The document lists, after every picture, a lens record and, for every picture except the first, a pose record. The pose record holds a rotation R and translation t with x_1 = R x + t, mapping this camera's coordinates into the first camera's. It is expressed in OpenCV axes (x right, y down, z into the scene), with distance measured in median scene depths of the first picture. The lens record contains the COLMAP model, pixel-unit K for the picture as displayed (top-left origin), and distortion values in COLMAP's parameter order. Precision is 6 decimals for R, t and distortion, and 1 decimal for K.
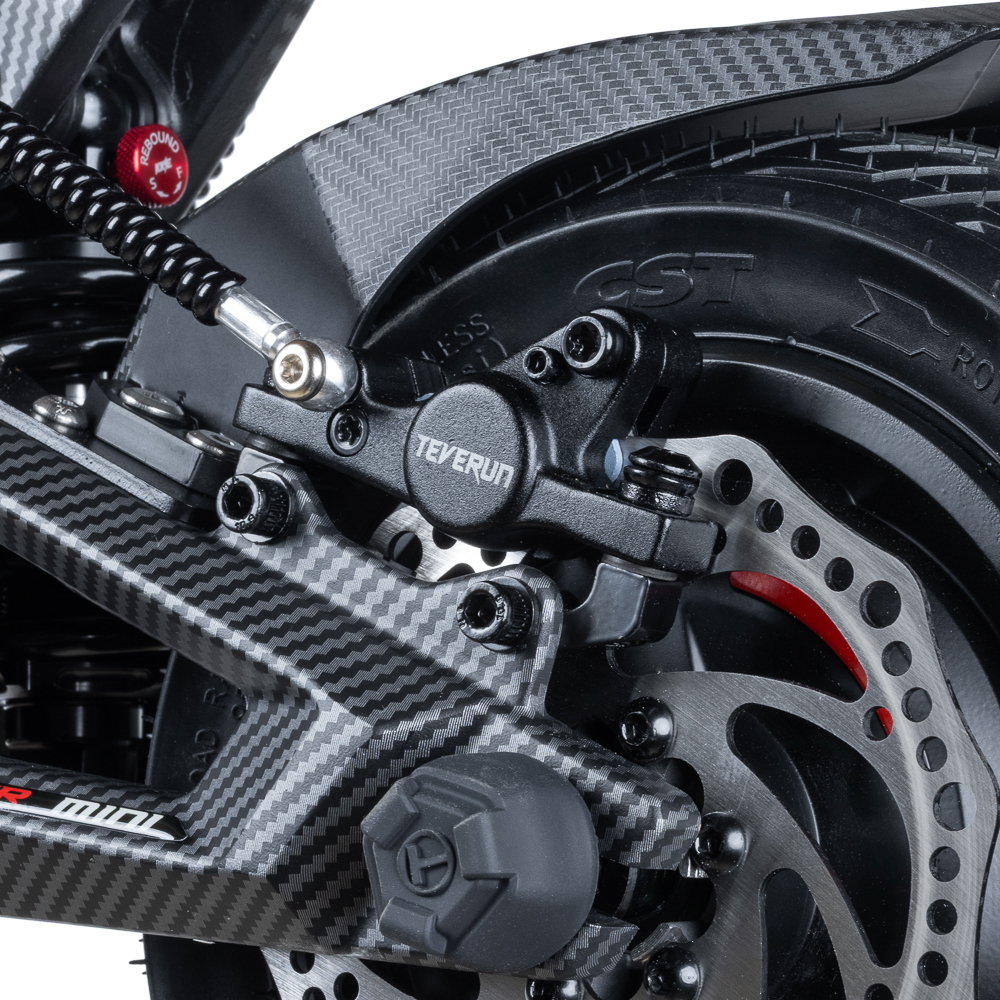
lens RADIAL K [[4841.4, 0, 500.0], [0, 4841.4, 500.0], [0, 0, 1]] dist [-0.057902, -1.003784]
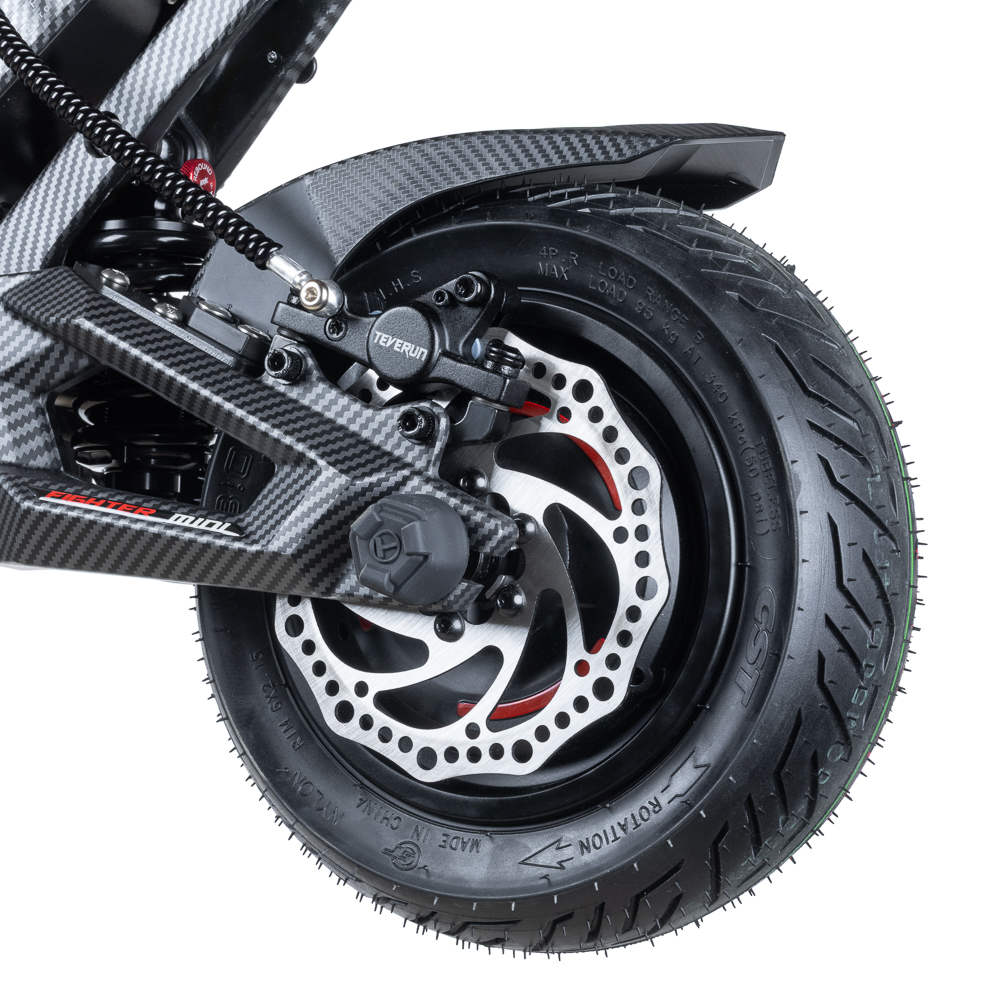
lens RADIAL K [[4841.4, 0, 500.0], [0, 4841.4, 500.0], [0, 0, 1]] dist [-0.057902, -1.003784]
pose [[0.985598, 0.040885, 0.164089, -0.283019], [-0.041851, 0.999121, 0.002434, 0.047163], [-0.163845, -0.009266, 0.986443, -0.922852]]
